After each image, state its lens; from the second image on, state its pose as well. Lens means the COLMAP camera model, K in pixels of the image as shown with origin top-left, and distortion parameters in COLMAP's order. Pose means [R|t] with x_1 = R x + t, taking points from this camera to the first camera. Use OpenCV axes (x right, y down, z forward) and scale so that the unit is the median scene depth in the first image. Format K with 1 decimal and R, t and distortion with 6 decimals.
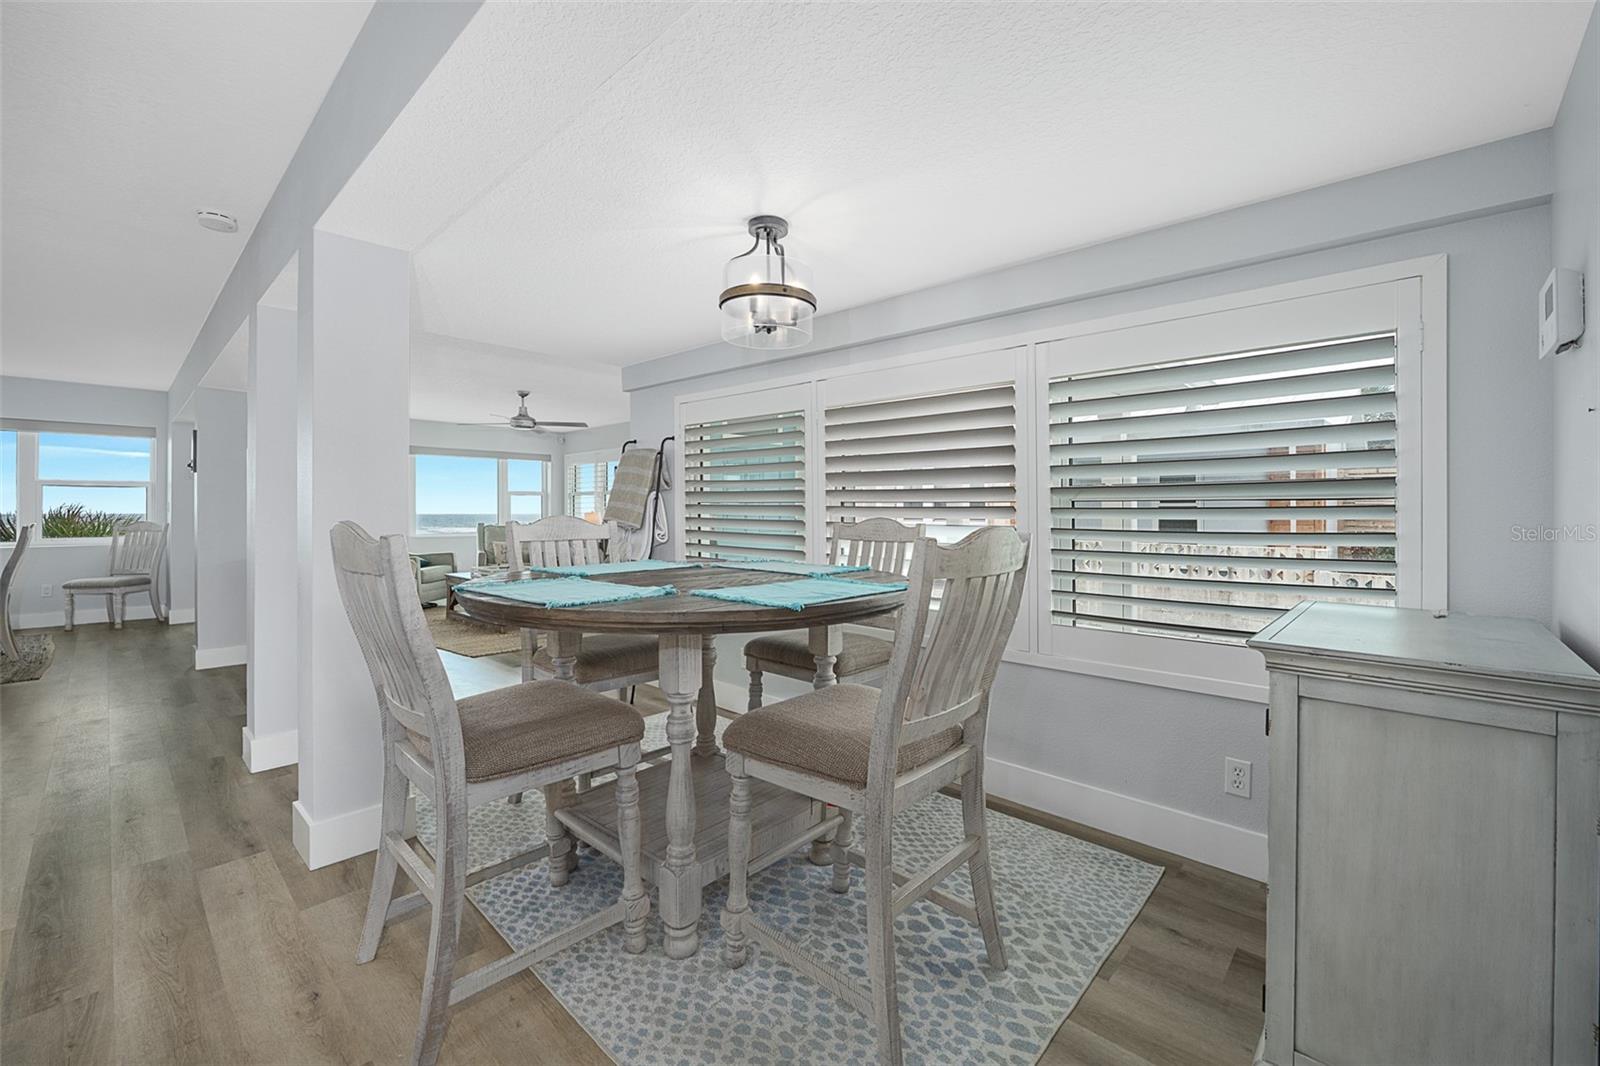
lens RADIAL K [[667.5, 0, 778.7], [0, 667.5, 518.0], [0, 0, 1]] dist [-0.000654, -0.000022]
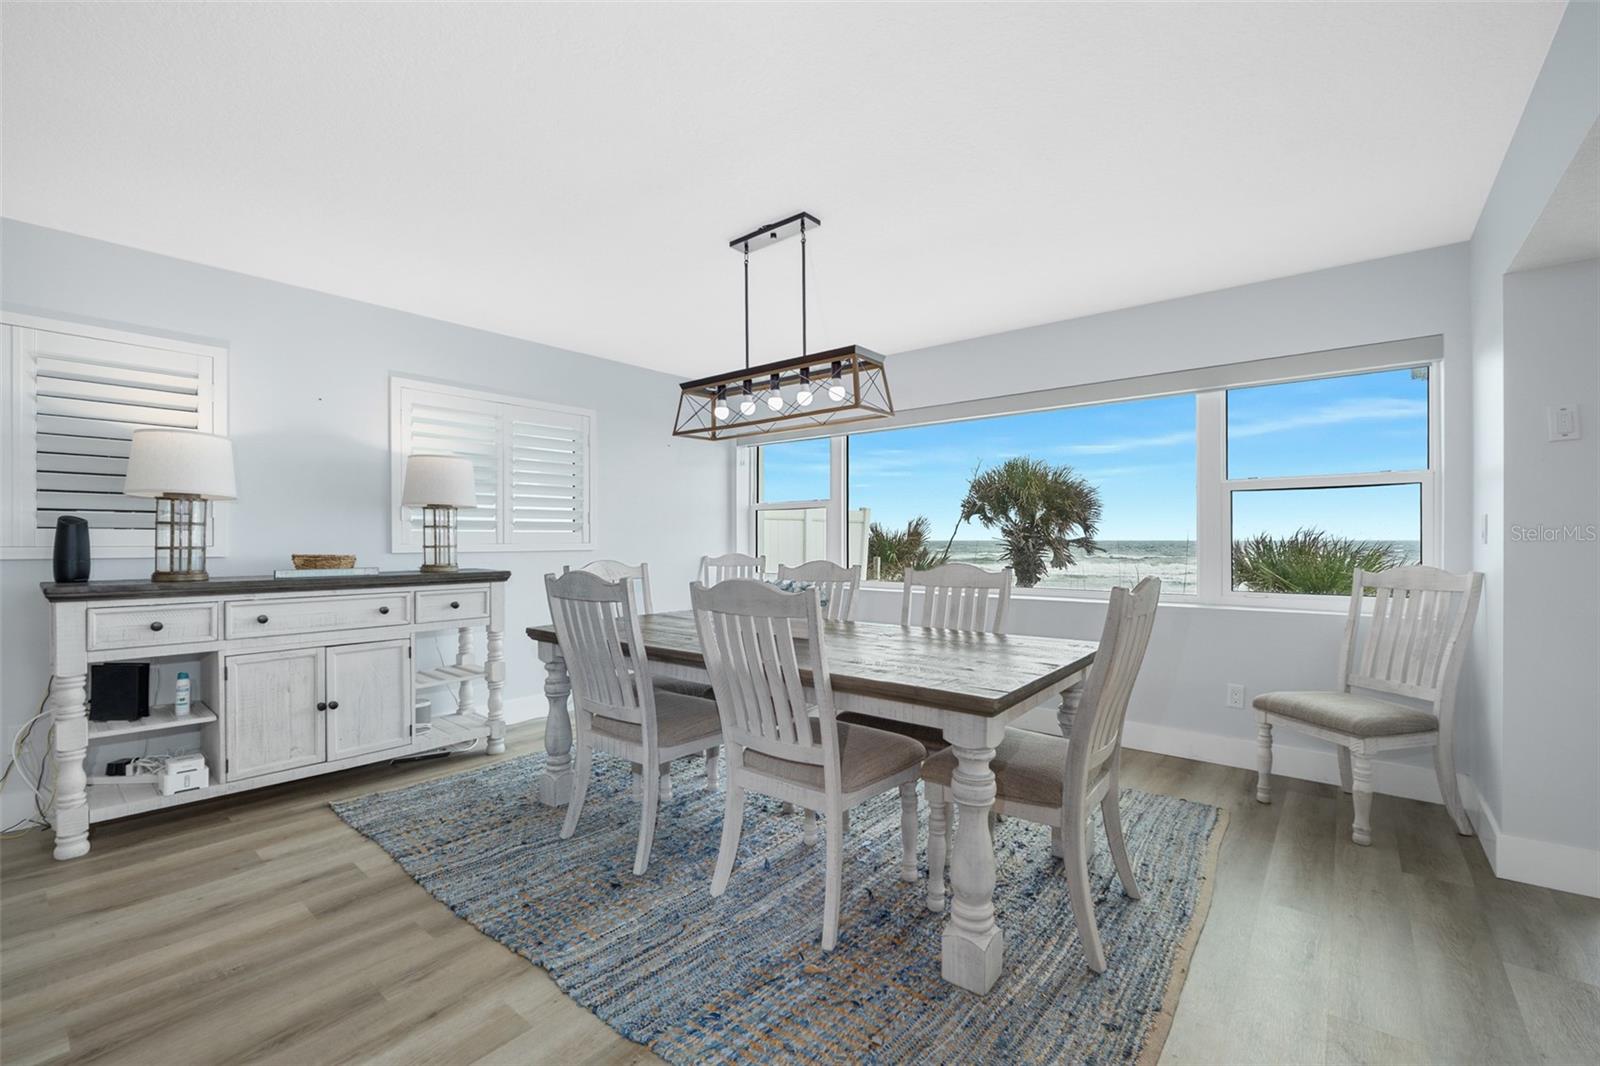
lens RADIAL K [[693.1, 0, 803.5], [0, 693.1, 540.5], [0, 0, 1]] dist [-0.041992, -0.000138]
pose [[0.104032, -0.000960, -0.994573, -0.604011], [-0.004519, 0.999989, -0.001438, -0.005933], [0.994564, 0.004644, 0.104027, 0.604338]]
